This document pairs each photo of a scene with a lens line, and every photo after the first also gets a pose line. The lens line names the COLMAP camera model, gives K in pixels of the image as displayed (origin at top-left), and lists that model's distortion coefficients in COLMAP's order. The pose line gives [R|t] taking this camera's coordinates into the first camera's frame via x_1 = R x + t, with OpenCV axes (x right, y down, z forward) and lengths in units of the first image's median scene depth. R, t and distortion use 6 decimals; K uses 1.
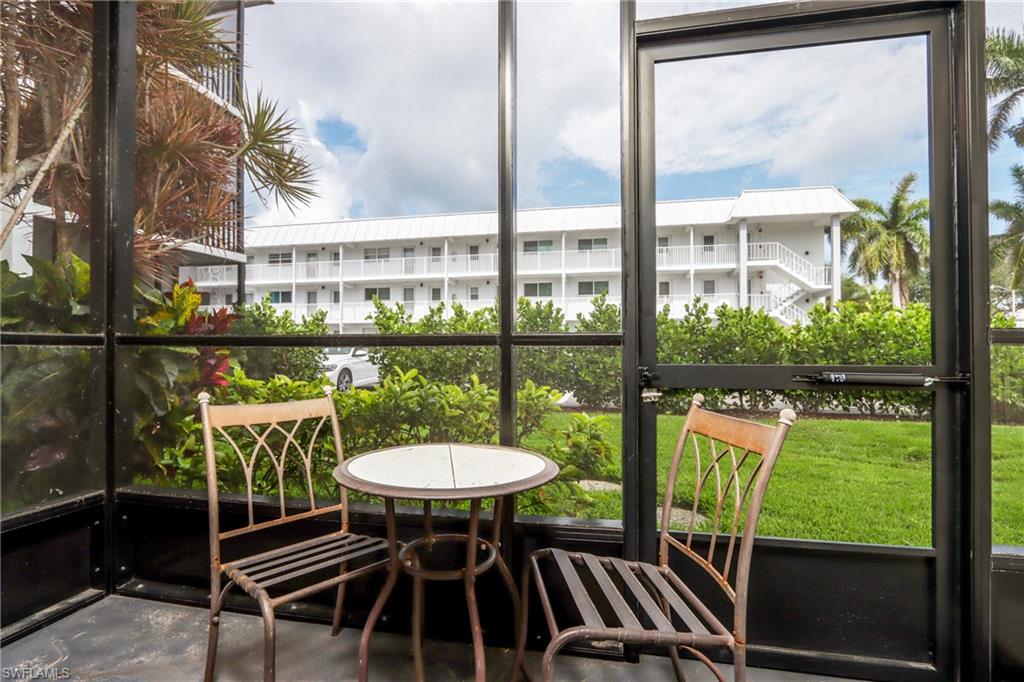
lens RADIAL K [[476.6, 0, 511.0], [0, 476.6, 342.3], [0, 0, 1]] dist [-0.001228, -0.000782]
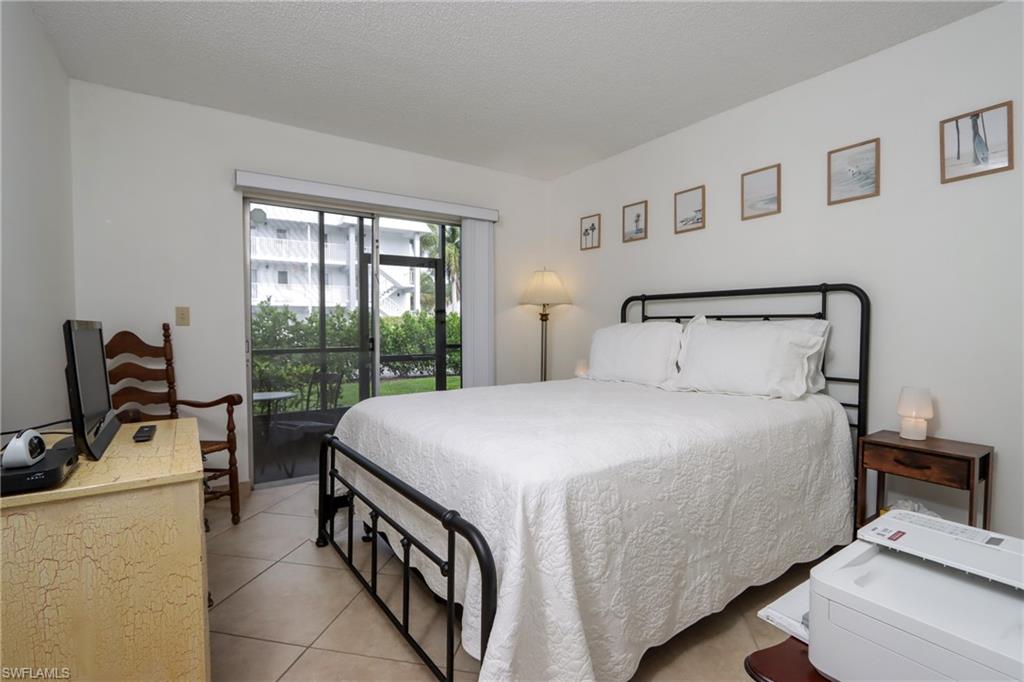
lens RADIAL K [[476.6, 0, 512.6], [0, 476.6, 339.0], [0, 0, 1]] dist [-0.001228, -0.000782]
pose [[0.699873, -0.019952, 0.713988, -0.093401], [-0.005736, 0.999421, 0.033550, -0.013077], [-0.714244, -0.027576, 0.699353, -0.139163]]
